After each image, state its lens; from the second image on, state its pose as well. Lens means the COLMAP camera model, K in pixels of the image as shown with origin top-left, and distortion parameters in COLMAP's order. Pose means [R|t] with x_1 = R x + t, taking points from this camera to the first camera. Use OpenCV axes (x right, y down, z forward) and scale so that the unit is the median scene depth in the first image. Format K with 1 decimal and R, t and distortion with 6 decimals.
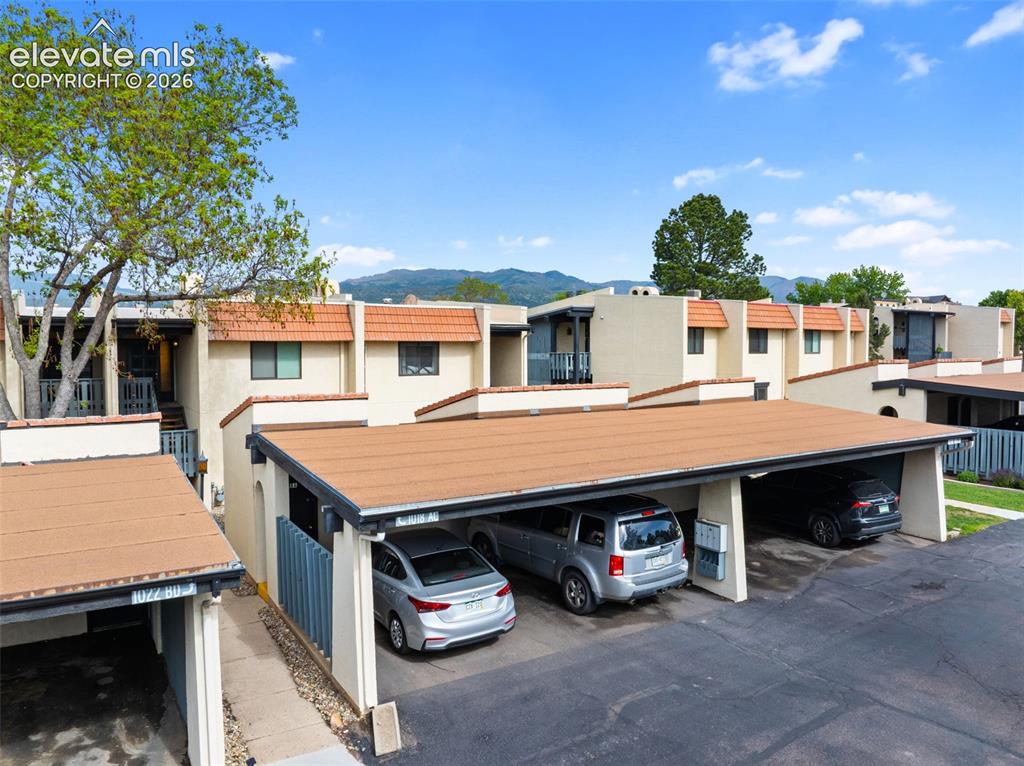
lens RADIAL K [[711.6, 0, 511.5], [0, 711.6, 380.8], [0, 0, 1]] dist [-0.043635, 0.000796]
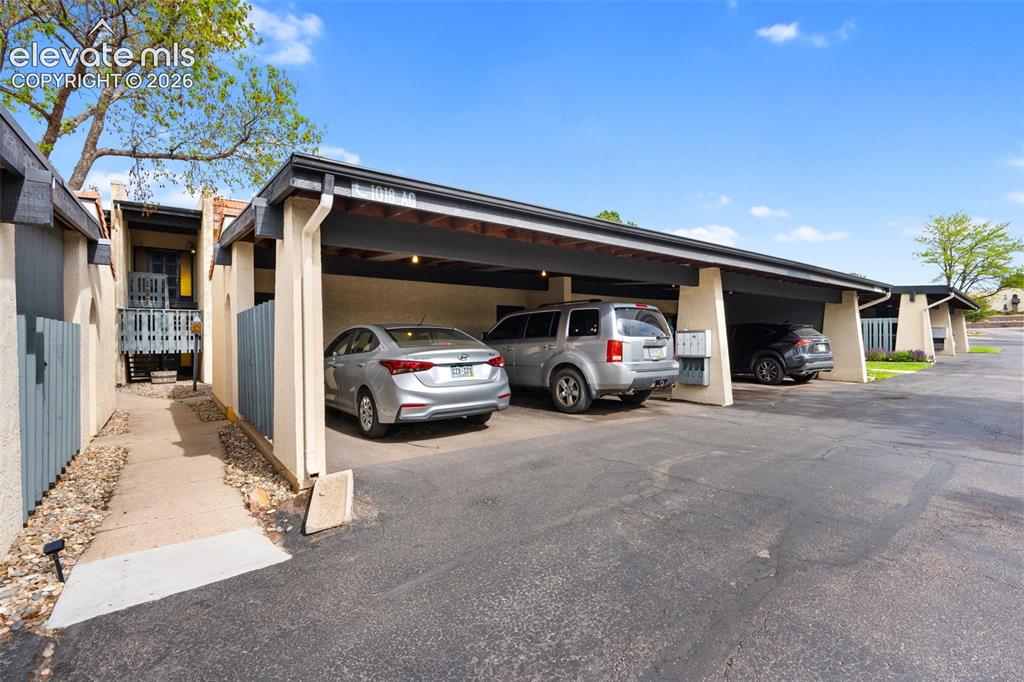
lens RADIAL K [[462.3, 0, 514.2], [0, 462.3, 342.8], [0, 0, 1]] dist [0.004073, 0.000130]
pose [[0.996156, -0.004292, 0.087496, -0.025069], [0.008108, 0.999029, -0.043309, 0.192766], [-0.087225, 0.043852, 0.995223, 0.287900]]
